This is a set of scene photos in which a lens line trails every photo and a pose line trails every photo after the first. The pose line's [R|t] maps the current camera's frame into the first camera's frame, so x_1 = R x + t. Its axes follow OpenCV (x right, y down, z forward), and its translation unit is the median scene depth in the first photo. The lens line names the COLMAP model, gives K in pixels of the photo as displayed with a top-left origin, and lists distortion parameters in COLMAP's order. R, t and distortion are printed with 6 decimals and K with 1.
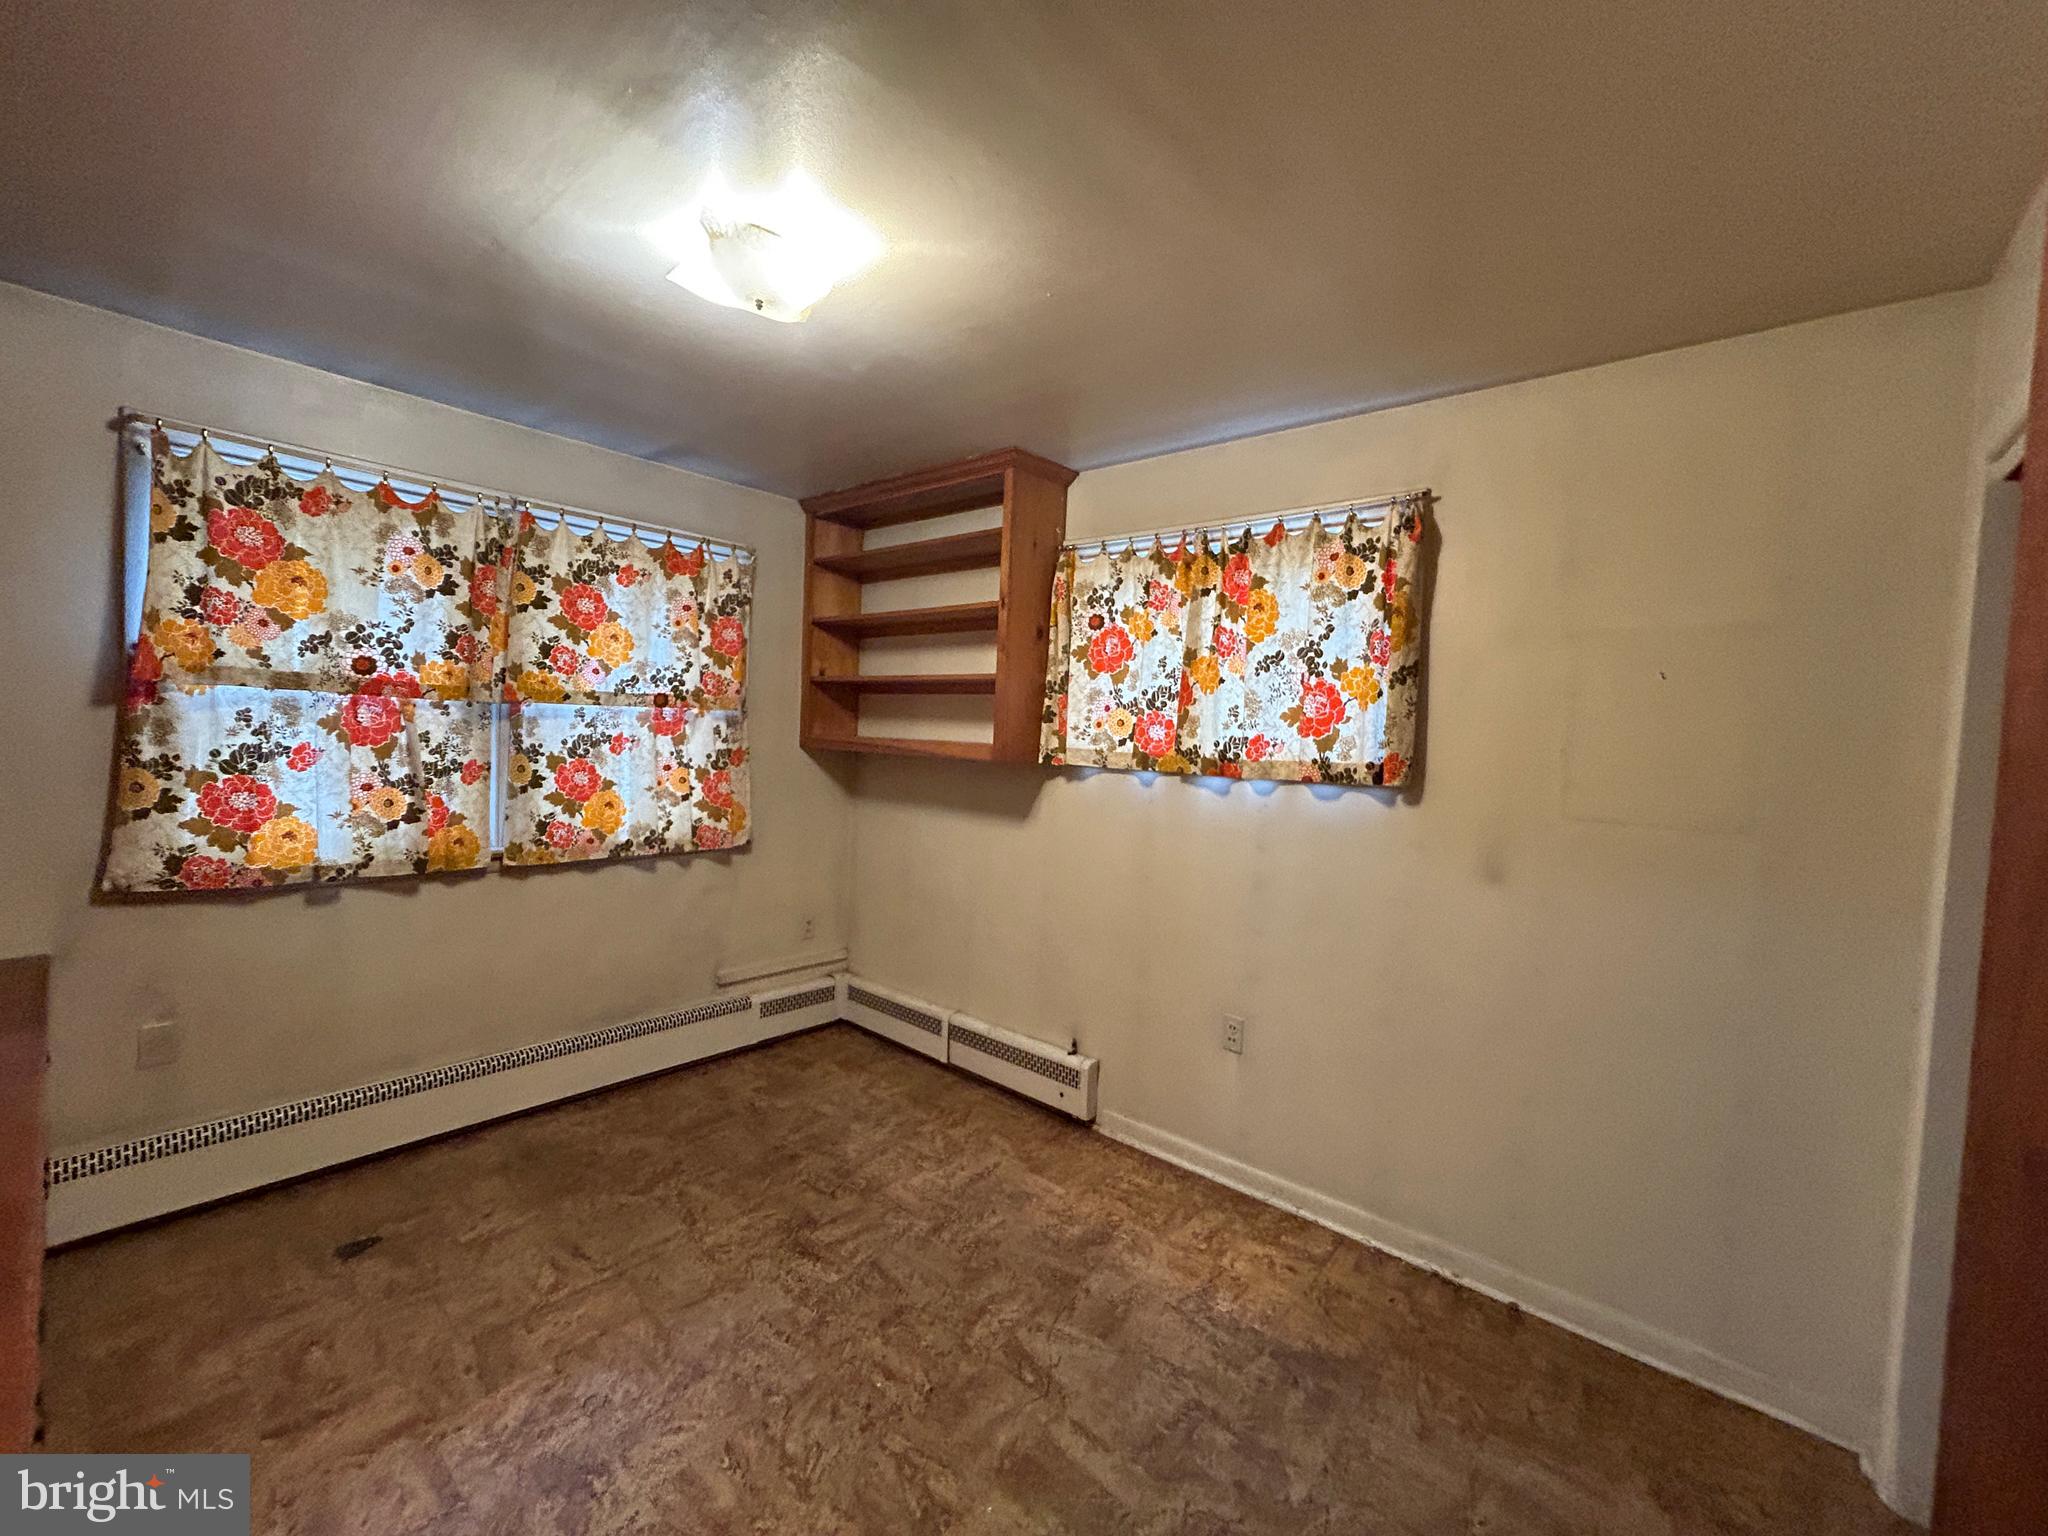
lens RADIAL K [[832.4, 0, 1016.8], [0, 832.4, 766.2], [0, 0, 1]] dist [-0.000823, 0.000361]
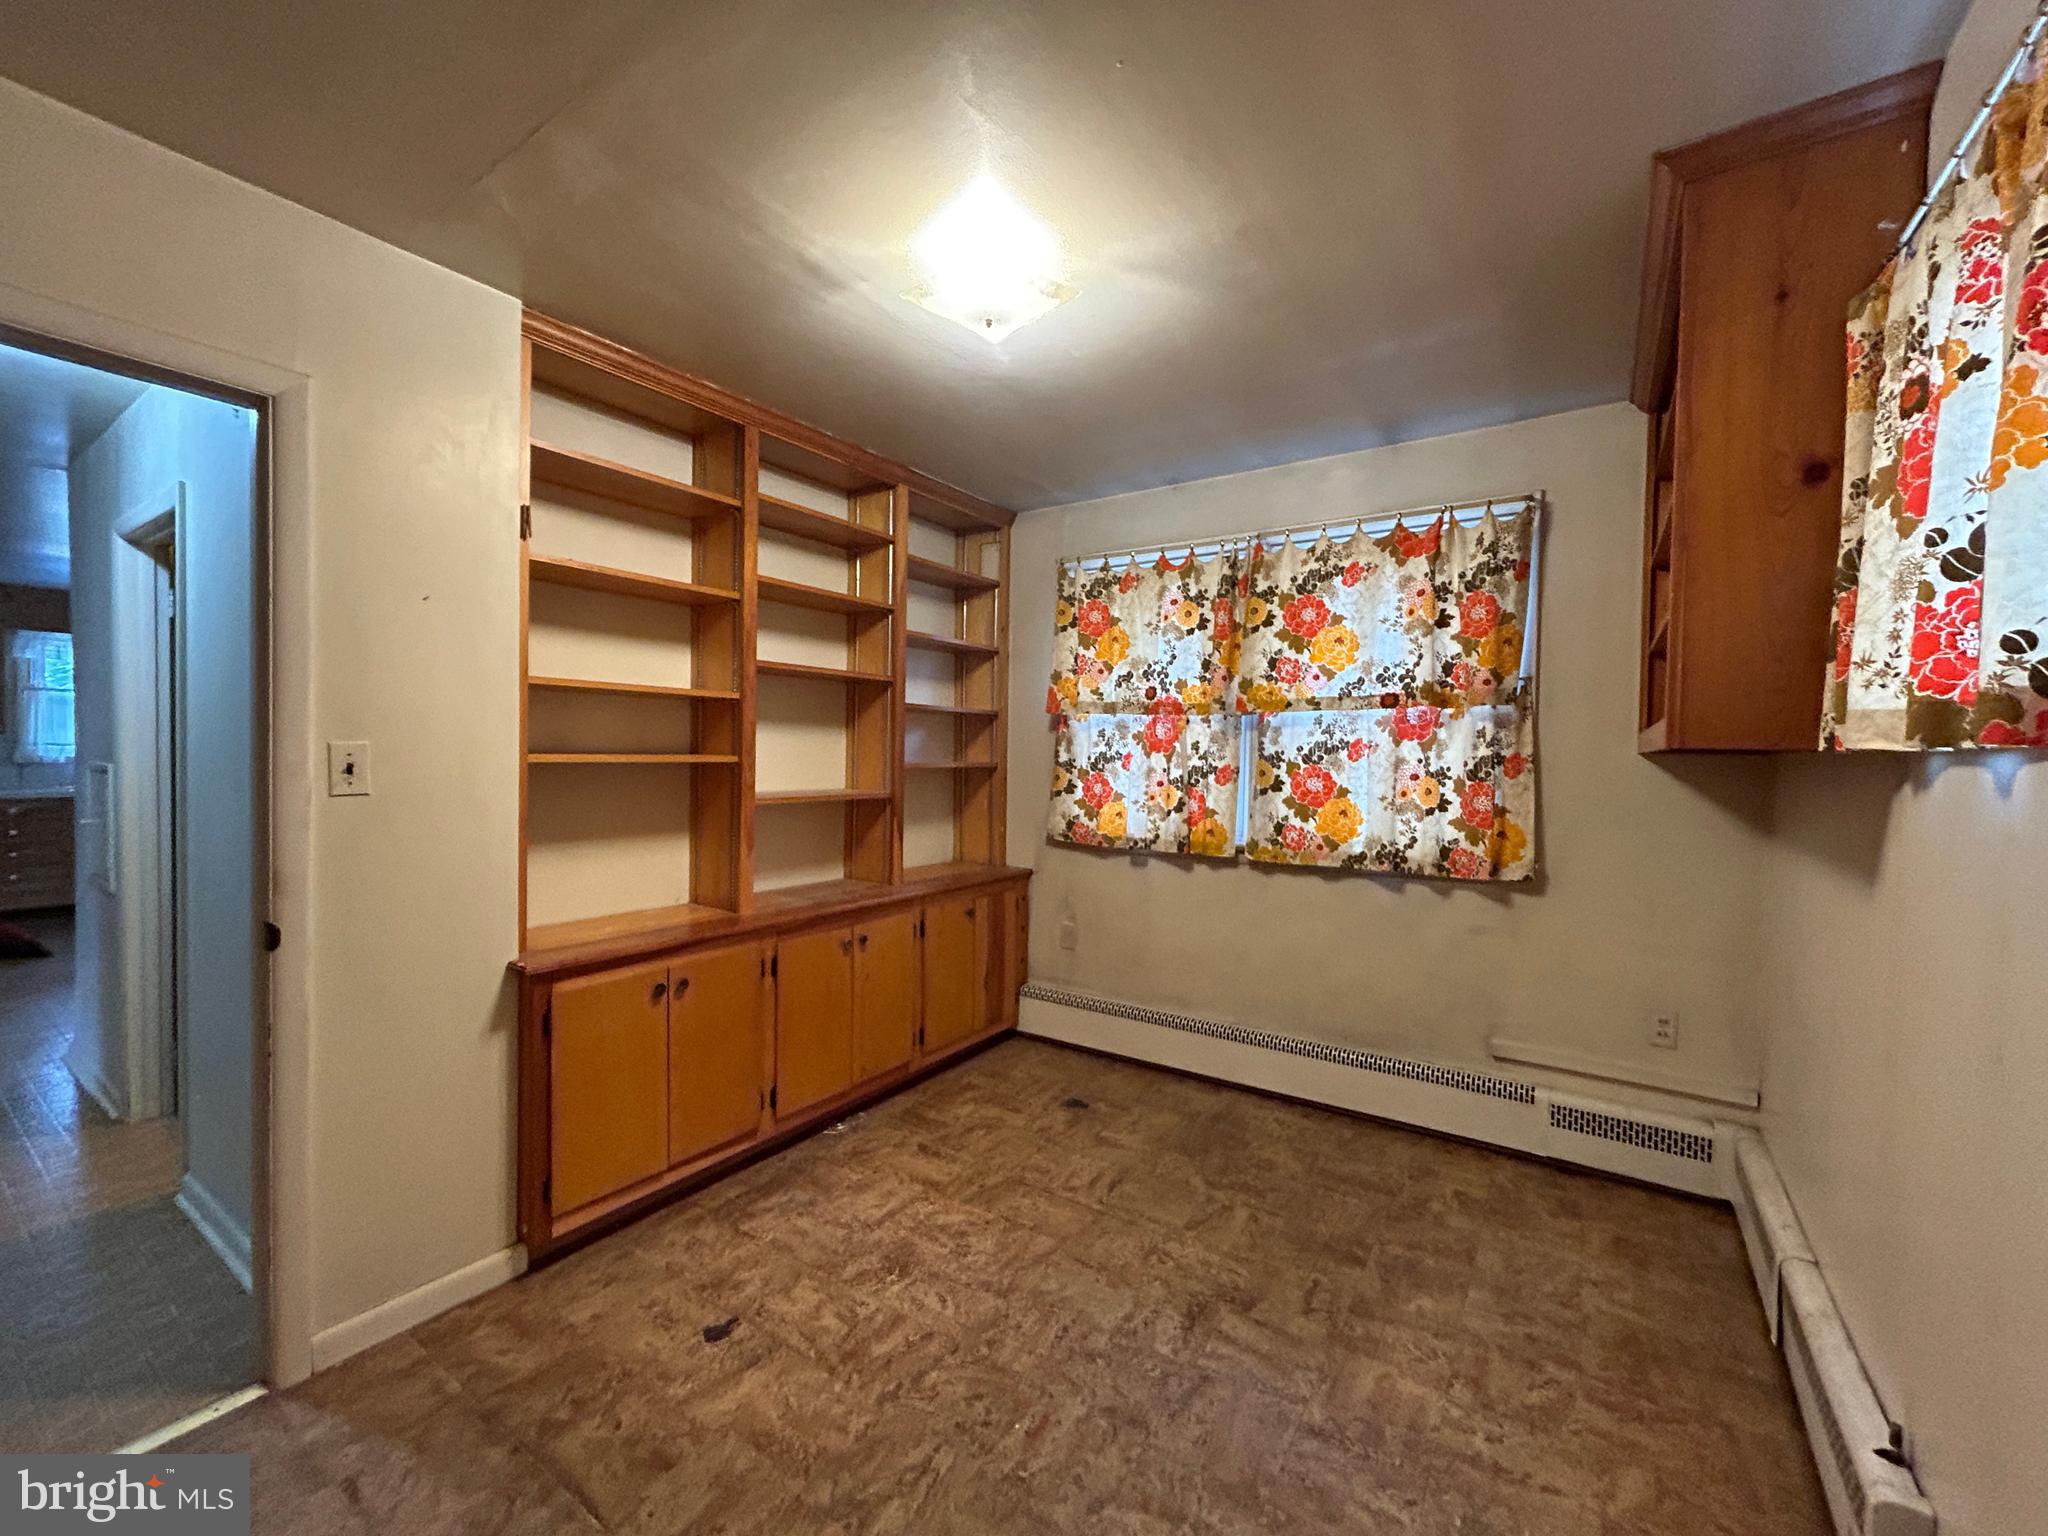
lens RADIAL K [[832.4, 0, 1016.8], [0, 832.4, 766.2], [0, 0, 1]] dist [-0.000823, 0.000361]
pose [[0.112067, -0.025115, -0.993383, 0.484035], [-0.051370, 0.998197, -0.031032, 0.046444], [0.992372, 0.054507, 0.110574, 0.571433]]
